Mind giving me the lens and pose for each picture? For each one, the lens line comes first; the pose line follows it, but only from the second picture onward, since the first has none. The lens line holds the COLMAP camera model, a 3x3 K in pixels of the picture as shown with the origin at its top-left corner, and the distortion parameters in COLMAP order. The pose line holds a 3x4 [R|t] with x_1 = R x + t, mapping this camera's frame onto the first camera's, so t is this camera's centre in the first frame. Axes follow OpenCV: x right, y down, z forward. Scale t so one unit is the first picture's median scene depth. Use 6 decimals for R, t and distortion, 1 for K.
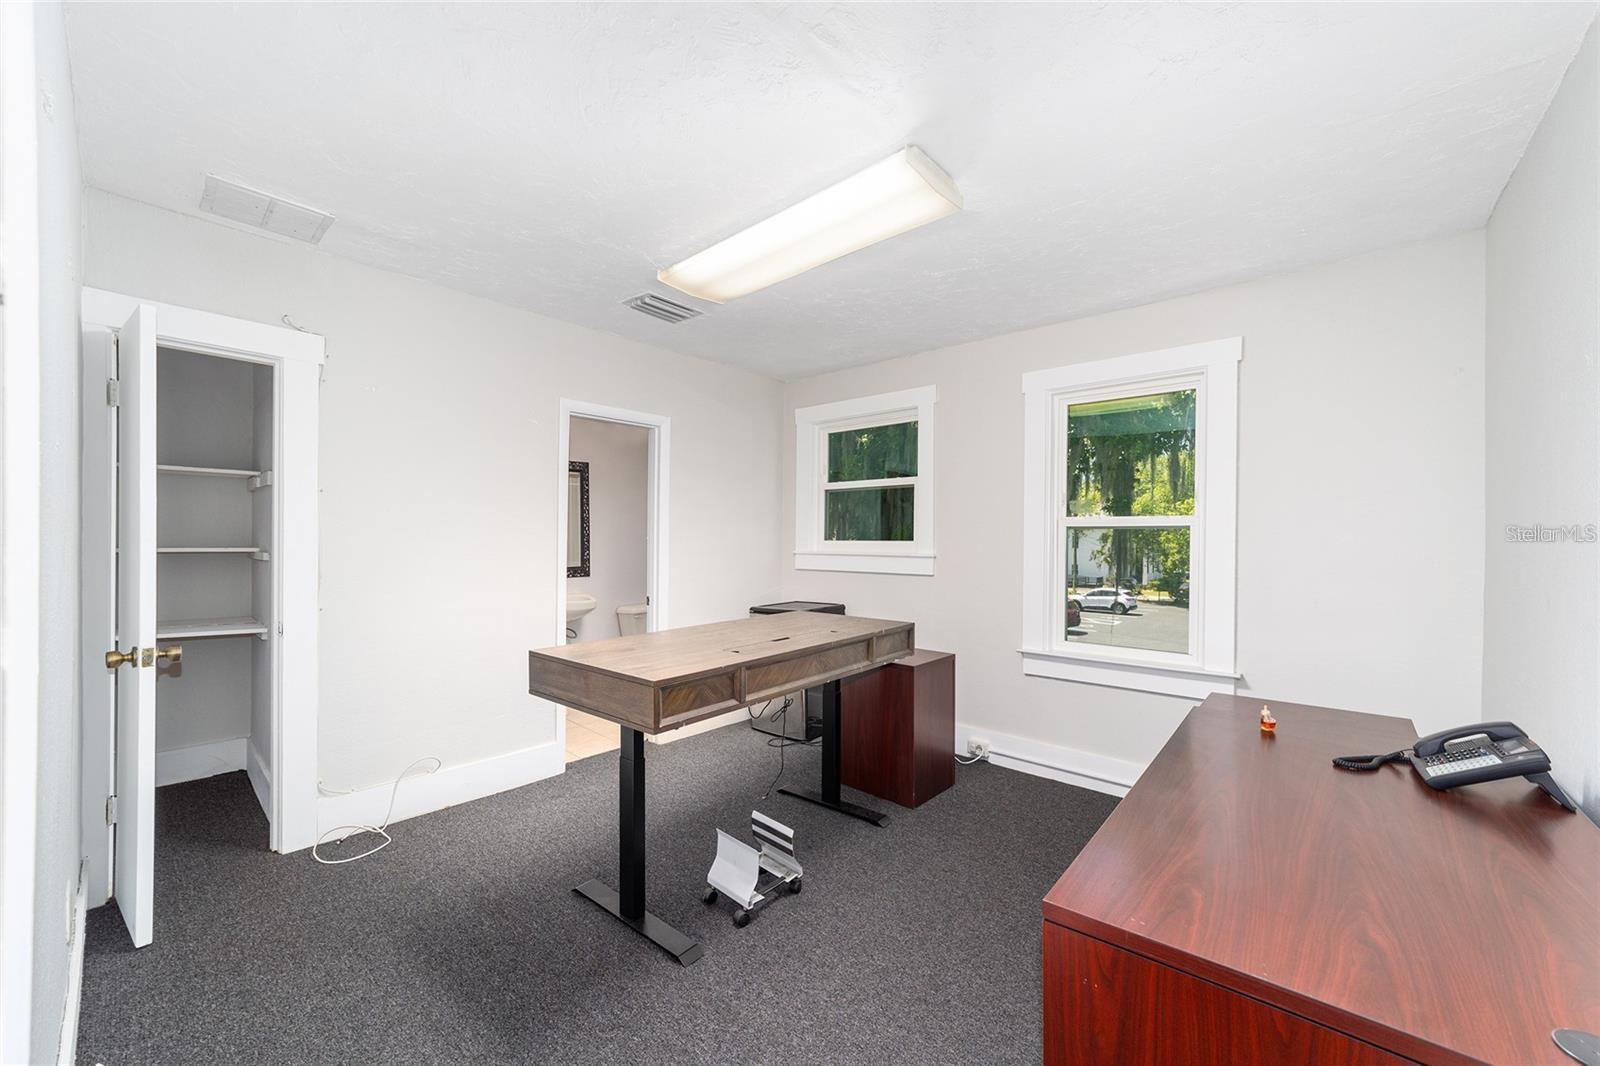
lens RADIAL K [[613.4, 0, 805.0], [0, 613.4, 540.3], [0, 0, 1]] dist [0.000587, 0.000291]
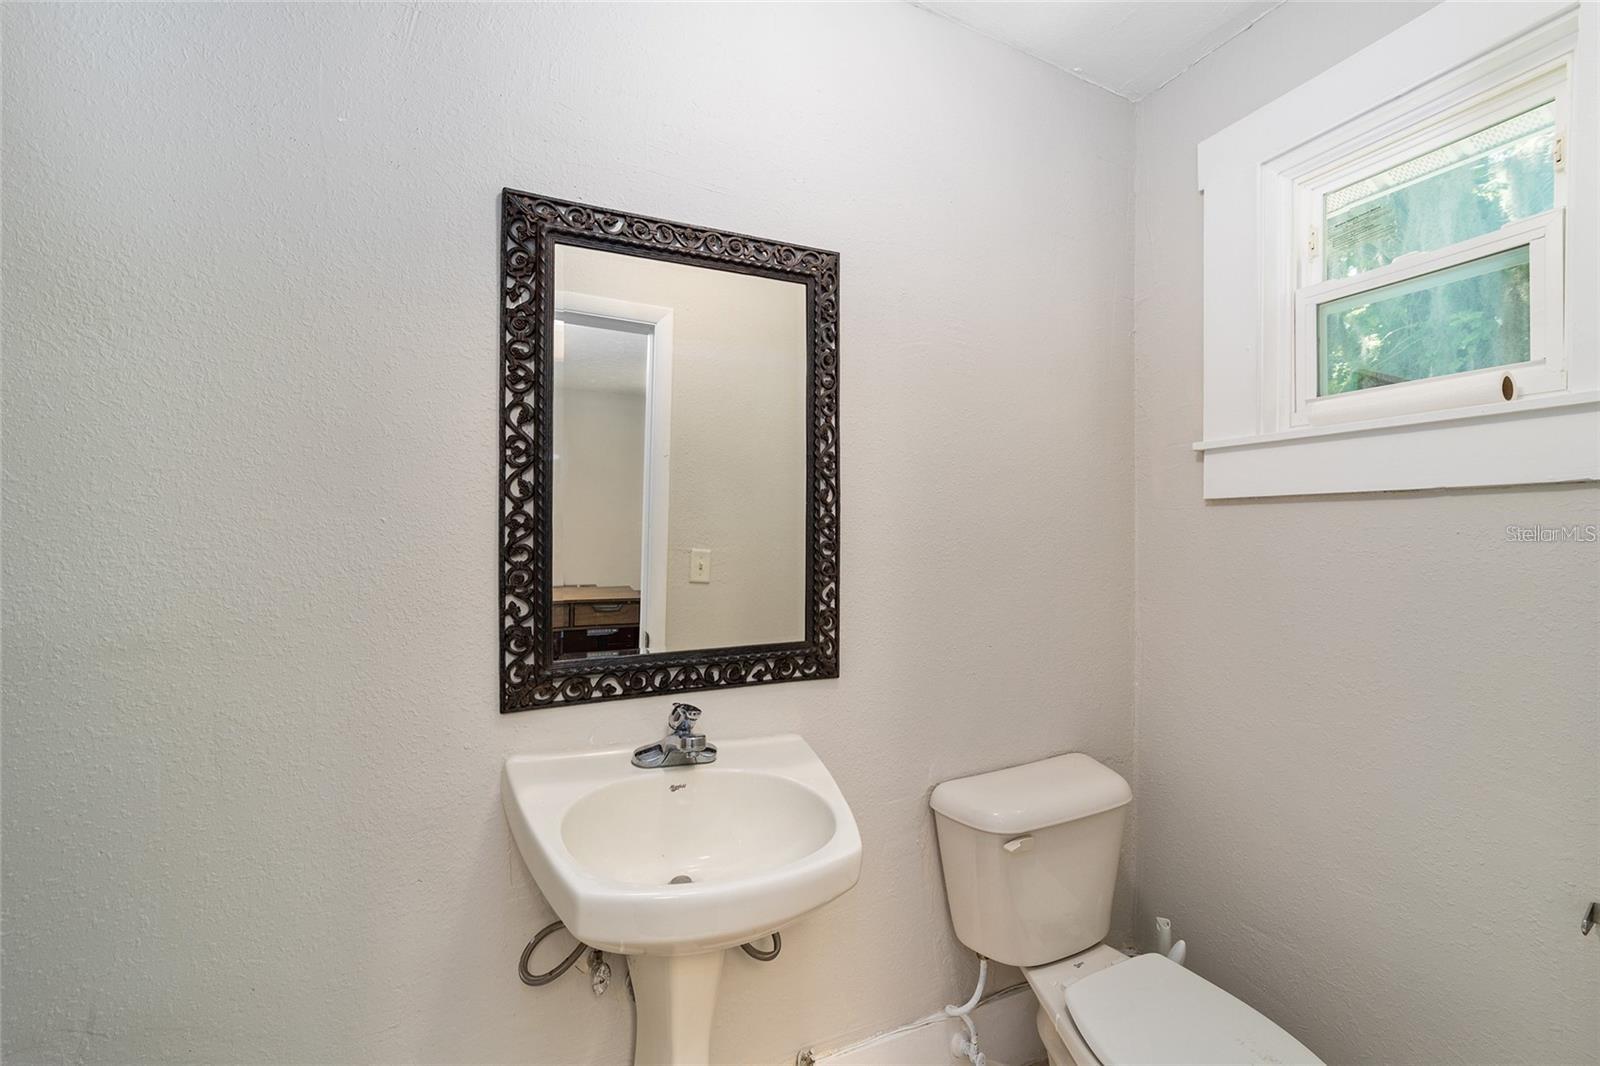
lens RADIAL K [[613.4, 0, 801.8], [0, 613.4, 531.8], [0, 0, 1]] dist [0.000587, 0.000291]
pose [[0.895108, 0.010937, -0.445716, -0.246629], [-0.011523, 0.999933, 0.001397, -0.004823], [0.445701, 0.003886, 0.895173, 0.753575]]
